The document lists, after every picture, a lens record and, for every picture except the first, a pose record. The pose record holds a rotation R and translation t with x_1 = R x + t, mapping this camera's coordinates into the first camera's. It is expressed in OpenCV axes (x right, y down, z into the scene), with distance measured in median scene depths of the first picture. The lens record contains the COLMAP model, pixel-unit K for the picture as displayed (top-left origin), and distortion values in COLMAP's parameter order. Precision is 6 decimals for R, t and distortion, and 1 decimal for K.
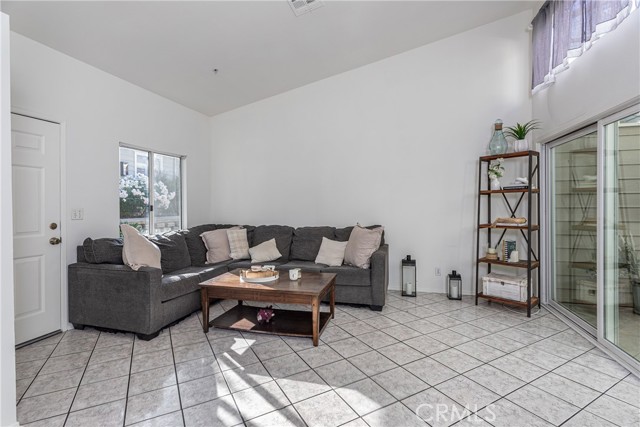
lens RADIAL K [[308.0, 0, 318.3], [0, 308.0, 206.8], [0, 0, 1]] dist [-0.000901, 0.000104]
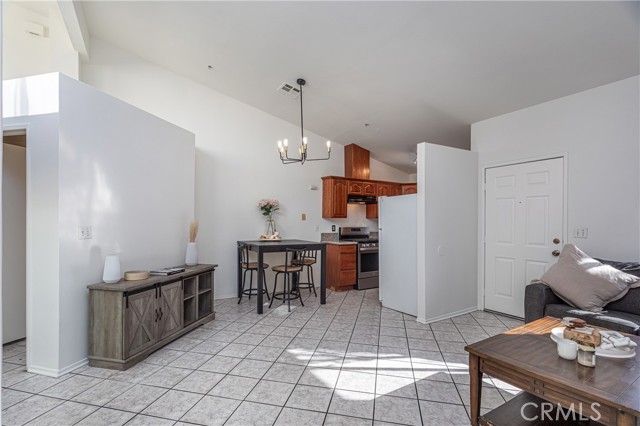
lens RADIAL K [[301.3, 0, 307.4], [0, 301.3, 223.5], [0, 0, 1]] dist [0.000379, 0.000171]
pose [[-0.690385, 0.004087, -0.723430, 0.688159], [-0.007259, 0.999895, 0.012577, -0.016004], [0.723405, 0.013934, -0.690283, 1.077878]]
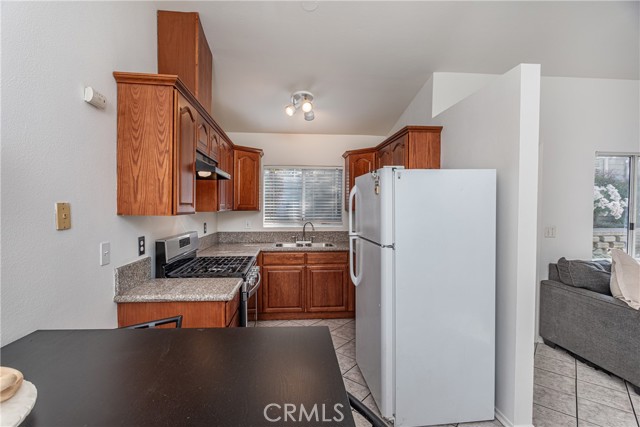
lens RADIAL K [[301.6, 0, 310.1], [0, 301.6, 213.3], [0, 0, 1]] dist [0.000553, -0.000011]
pose [[0.360838, 0.031545, -0.932095, -0.152572], [-0.013929, 0.999499, 0.028434, -0.055235], [0.932524, 0.002724, 0.361097, -0.092403]]
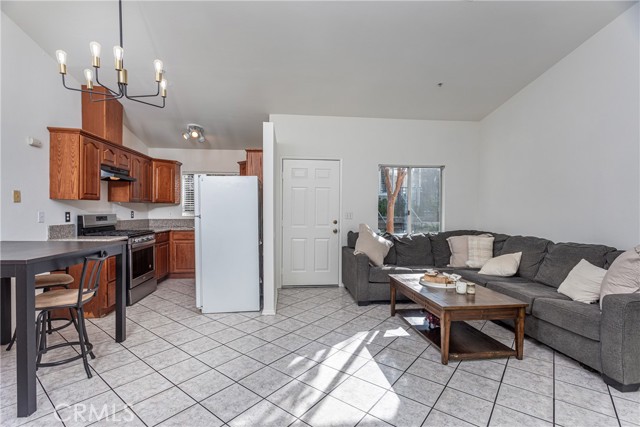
lens RADIAL K [[303.8, 0, 316.8], [0, 303.8, 215.4], [0, 0, 1]] dist [-0.001253, 0.000160]
pose [[0.379467, 0.026289, -0.924832, 0.614872], [-0.015830, 0.999634, 0.021921, -0.008536], [0.925070, 0.006322, 0.379744, 0.267712]]
